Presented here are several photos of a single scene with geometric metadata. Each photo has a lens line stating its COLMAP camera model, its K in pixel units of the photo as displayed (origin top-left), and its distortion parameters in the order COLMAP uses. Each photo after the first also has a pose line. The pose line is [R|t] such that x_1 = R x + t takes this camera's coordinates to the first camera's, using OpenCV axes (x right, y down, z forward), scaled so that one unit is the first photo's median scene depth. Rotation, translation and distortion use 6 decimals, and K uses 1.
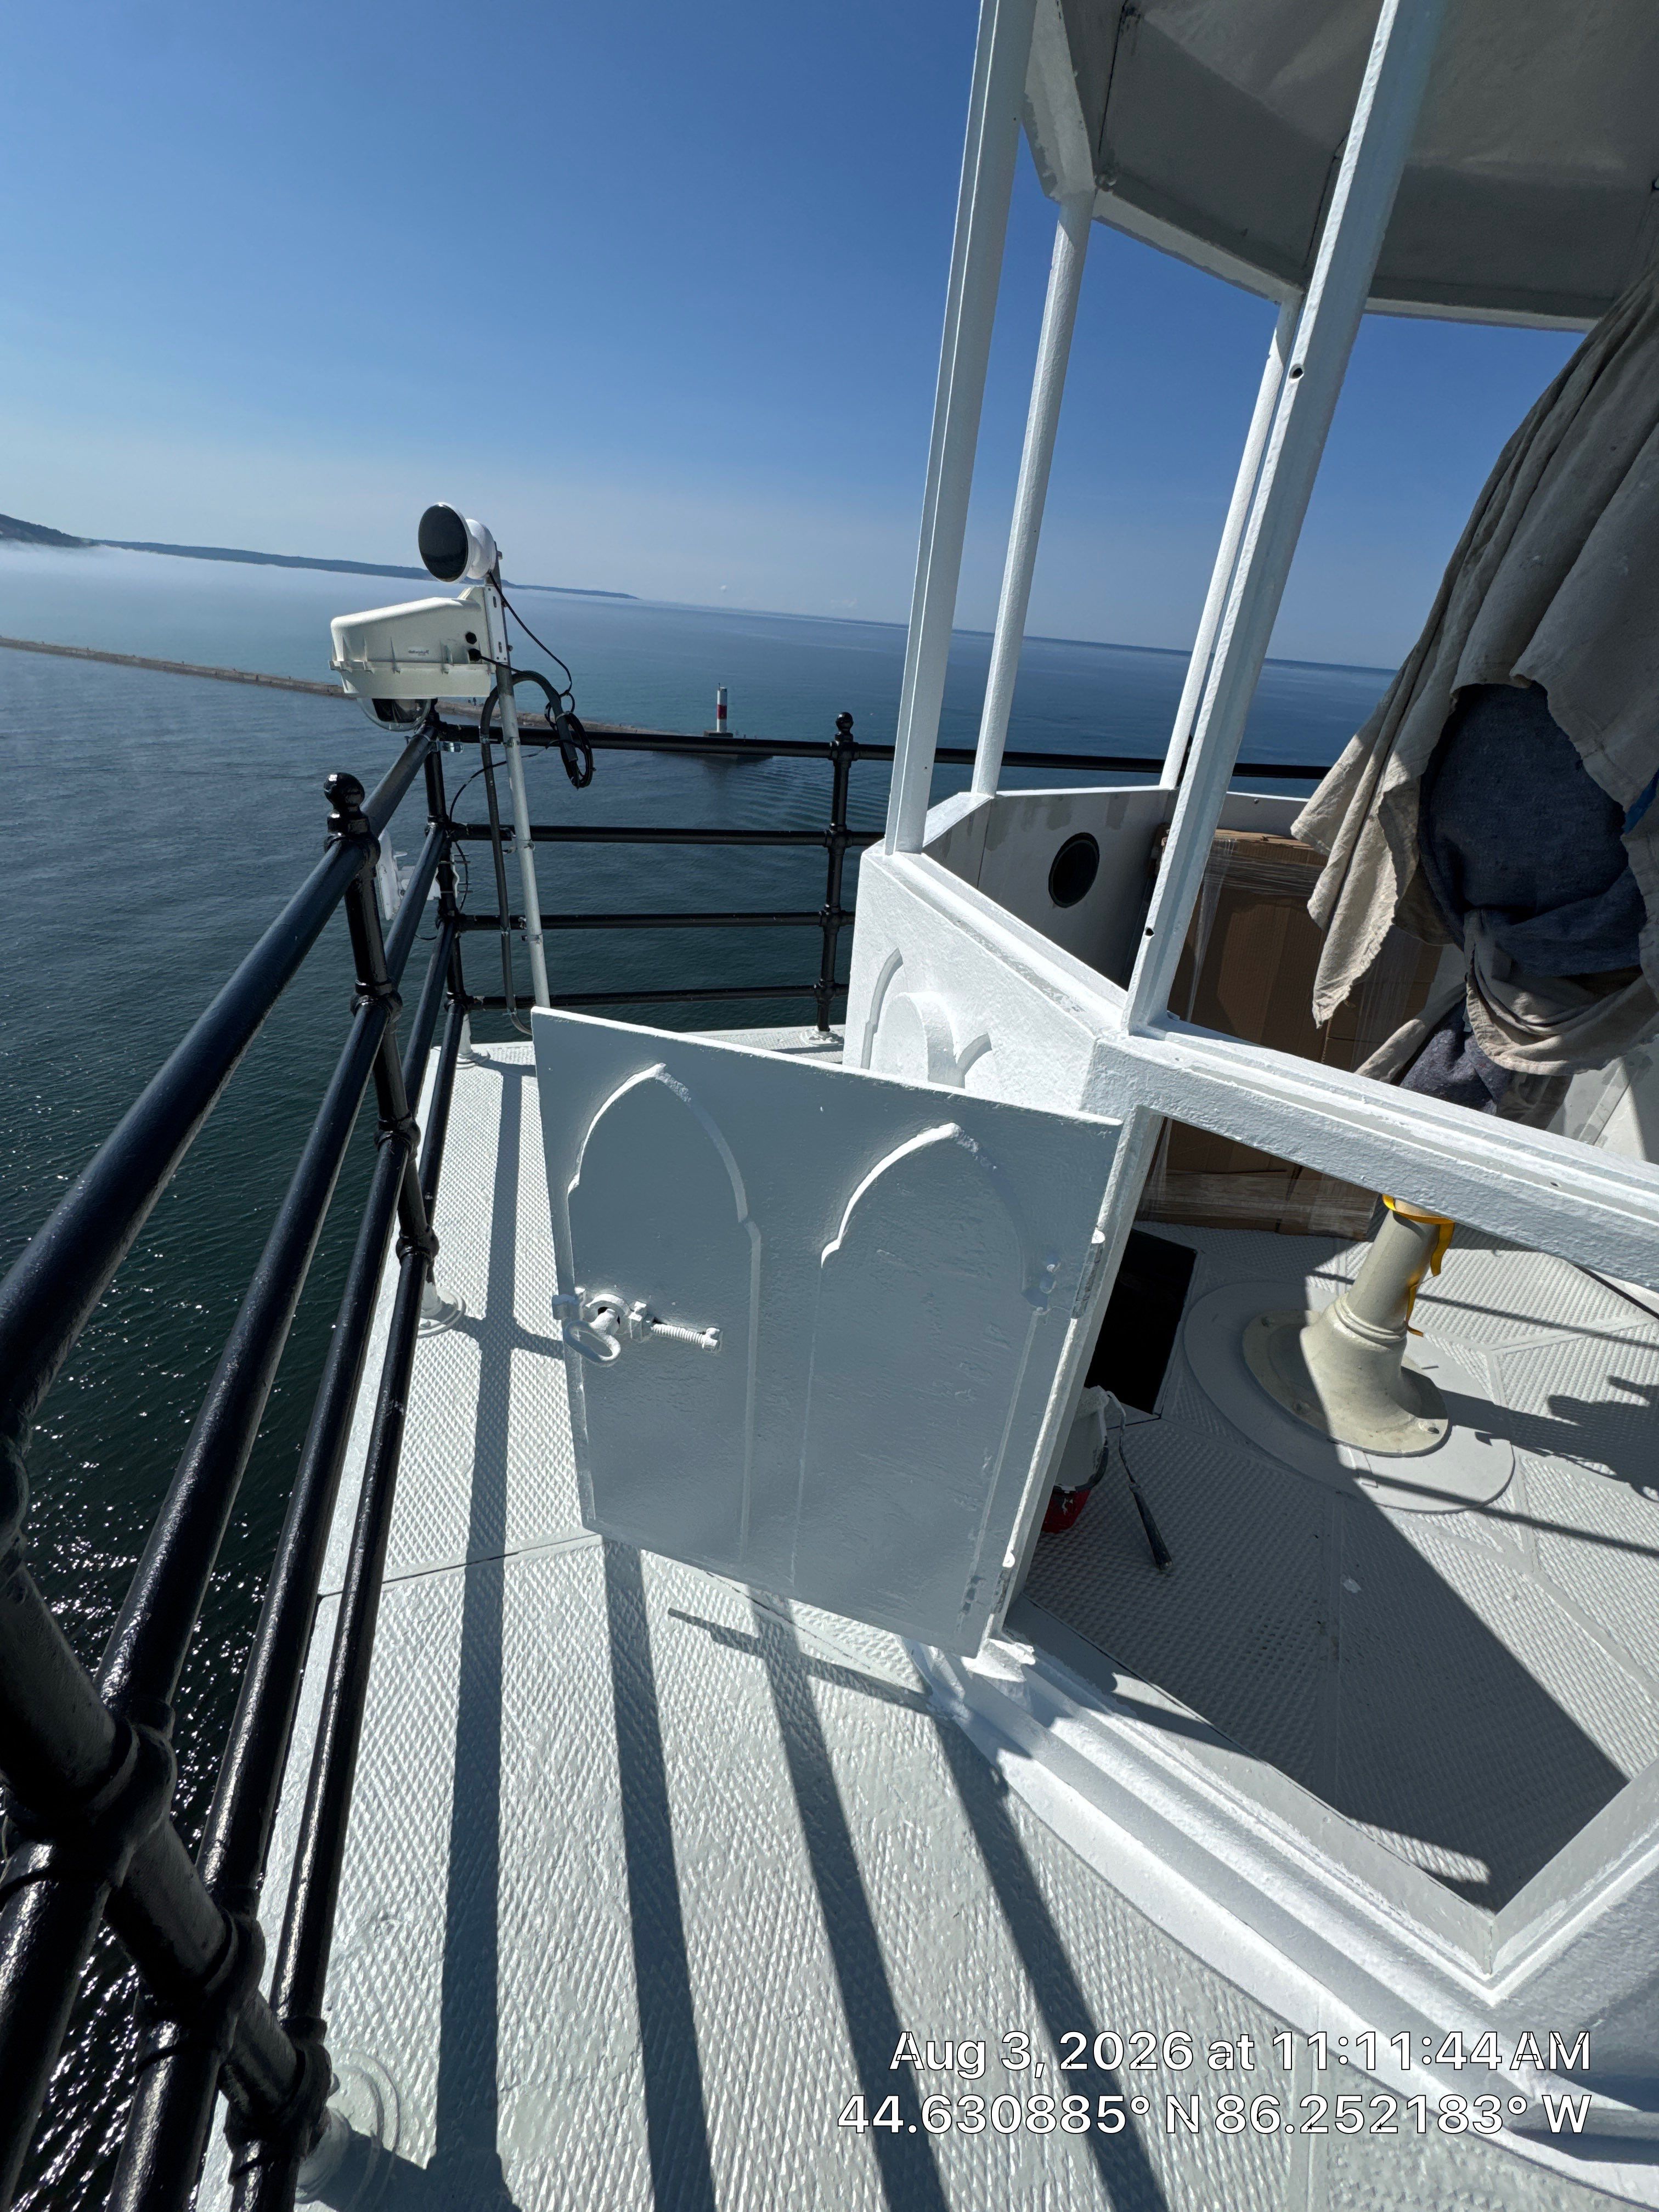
lens RADIAL K [[885.0, 0, 825.7], [0, 885.0, 1103.6], [0, 0, 1]] dist [-0.000786, -0.000022]
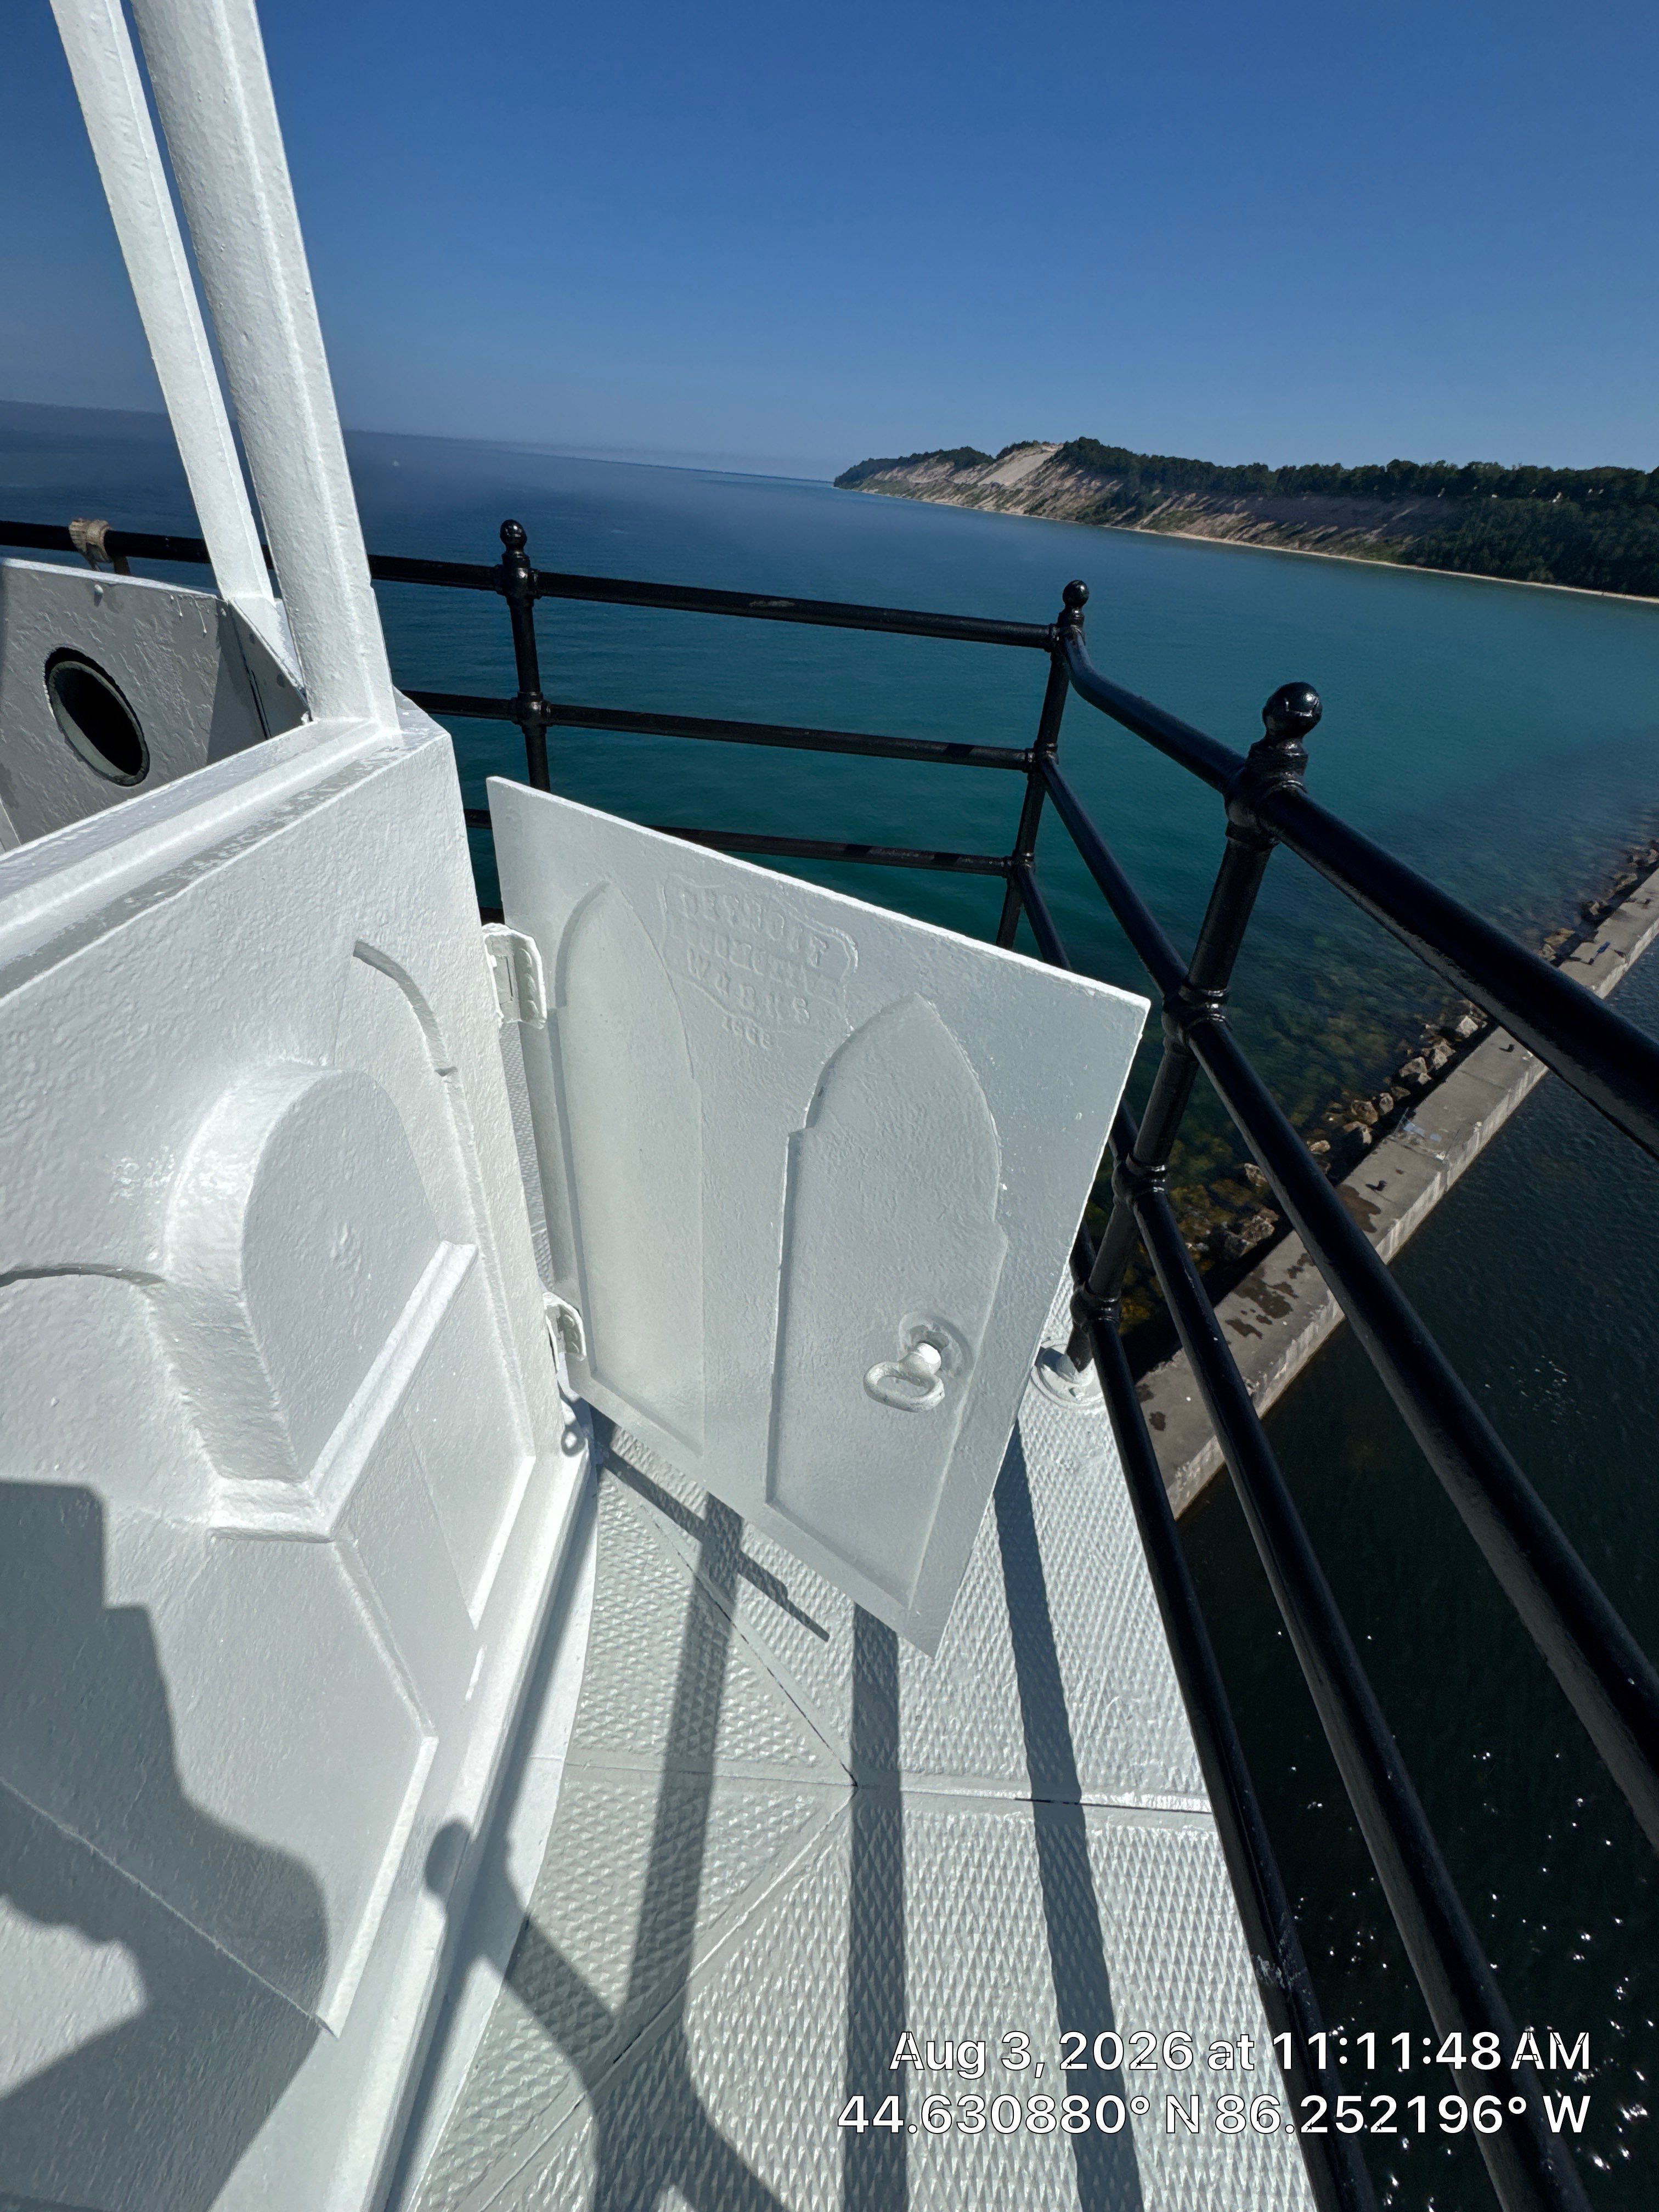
lens RADIAL K [[885.0, 0, 818.0], [0, 885.0, 1103.8], [0, 0, 1]] dist [-0.000786, -0.000022]
pose [[-0.933020, -0.307436, 0.186966, -0.173292], [0.035698, 0.437952, 0.898289, -0.406121], [-0.358049, 0.844796, -0.397644, 0.929333]]
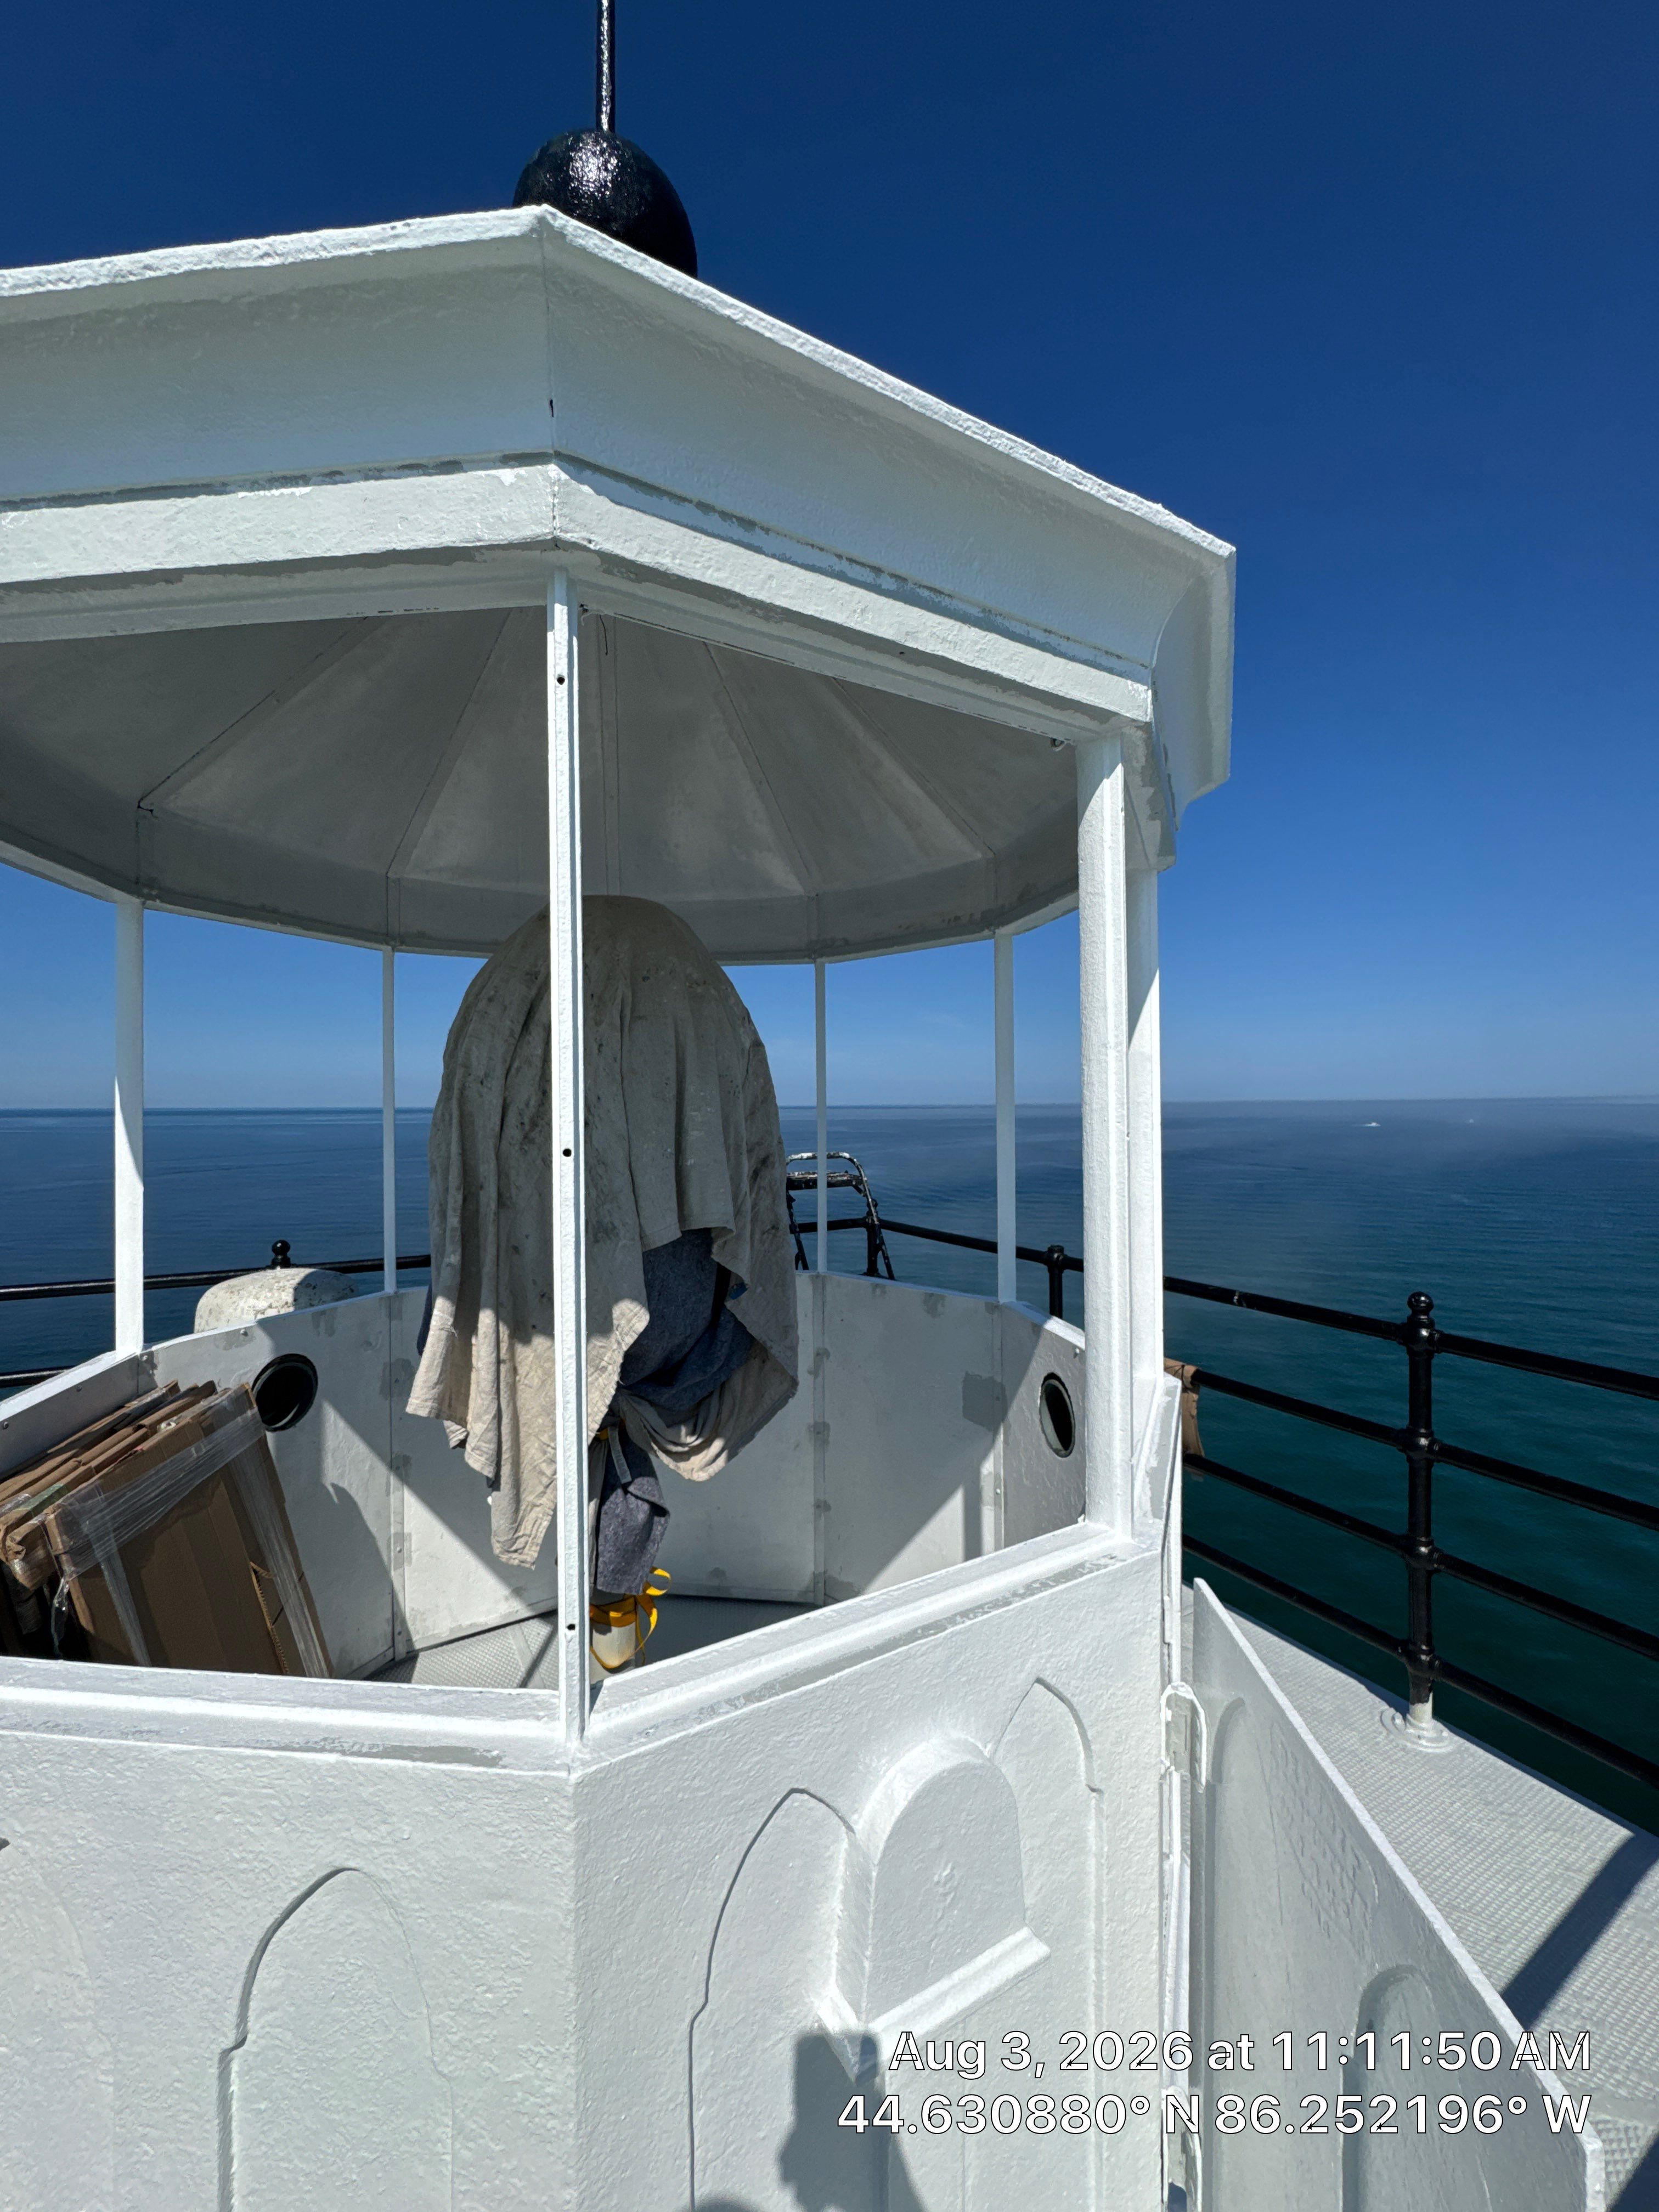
lens RADIAL K [[885.0, 0, 837.2], [0, 885.0, 1106.4], [0, 0, 1]] dist [-0.000786, -0.000022]
pose [[-0.240948, -0.080015, 0.967234, -0.472718], [0.456911, 0.869895, 0.185784, -0.668463], [-0.856257, 0.486704, -0.173040, 0.809785]]
